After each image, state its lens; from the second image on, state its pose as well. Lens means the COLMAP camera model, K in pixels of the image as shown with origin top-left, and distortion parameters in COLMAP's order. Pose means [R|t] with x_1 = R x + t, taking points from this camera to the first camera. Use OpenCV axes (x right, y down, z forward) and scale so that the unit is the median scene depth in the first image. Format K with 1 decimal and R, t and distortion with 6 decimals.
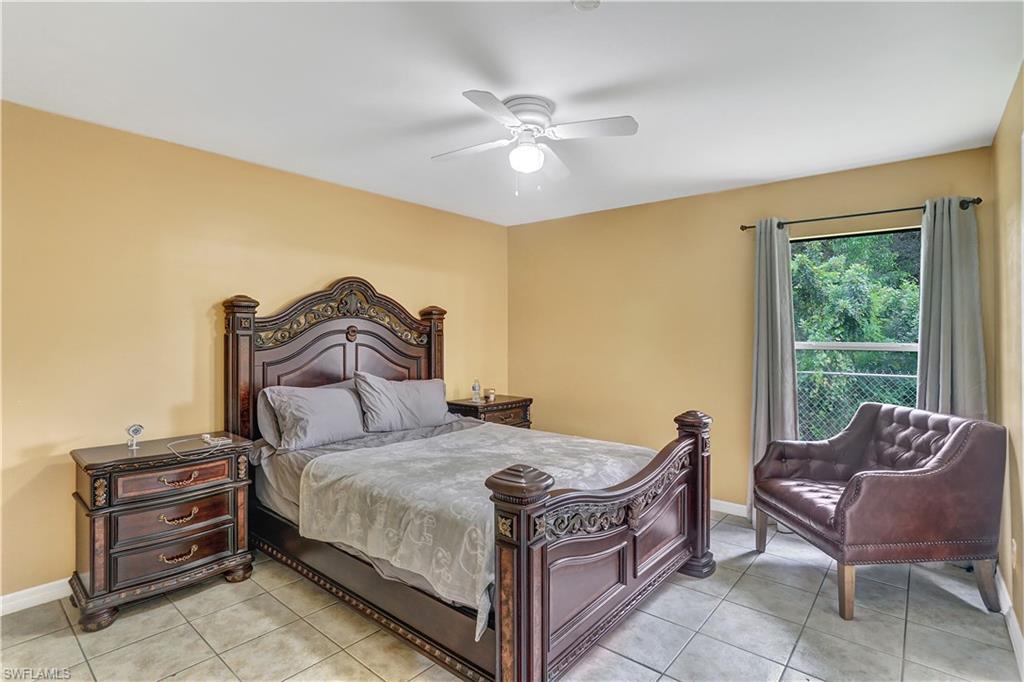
lens RADIAL K [[497.9, 0, 512.9], [0, 497.9, 338.8], [0, 0, 1]] dist [-0.038634, 0.015661]
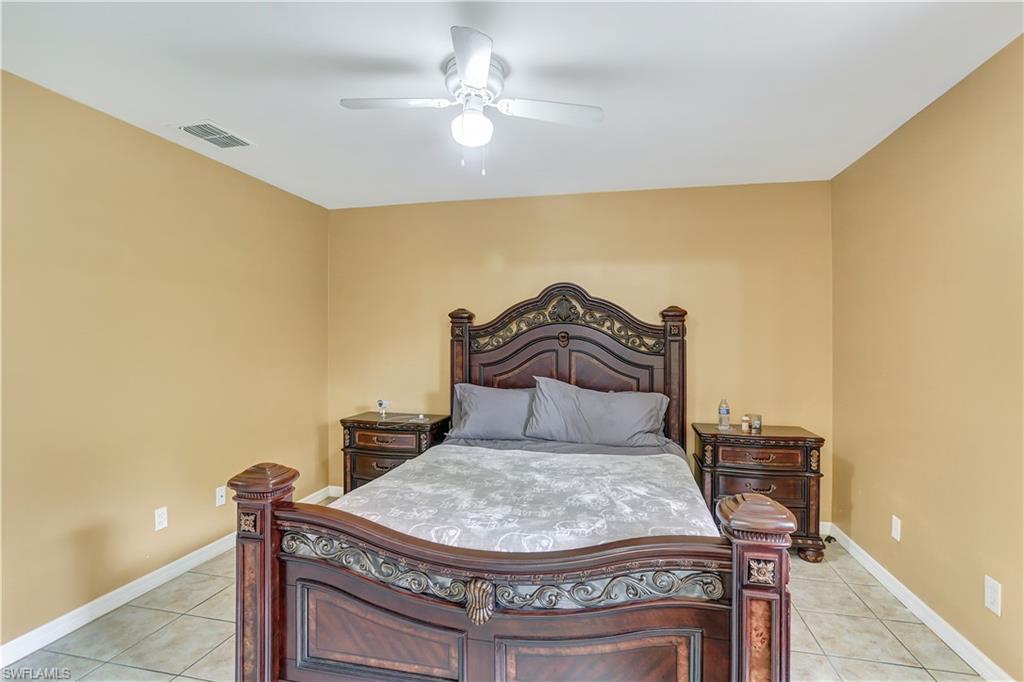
lens RADIAL K [[495.6, 0, 514.1], [0, 495.6, 342.9], [0, 0, 1]] dist [-0.056667, 0.026984]
pose [[0.469147, 0.001335, -0.883119, 0.512475], [-0.006598, 0.999976, -0.001994, -0.001013], [0.883096, 0.006762, 0.469144, 0.433001]]
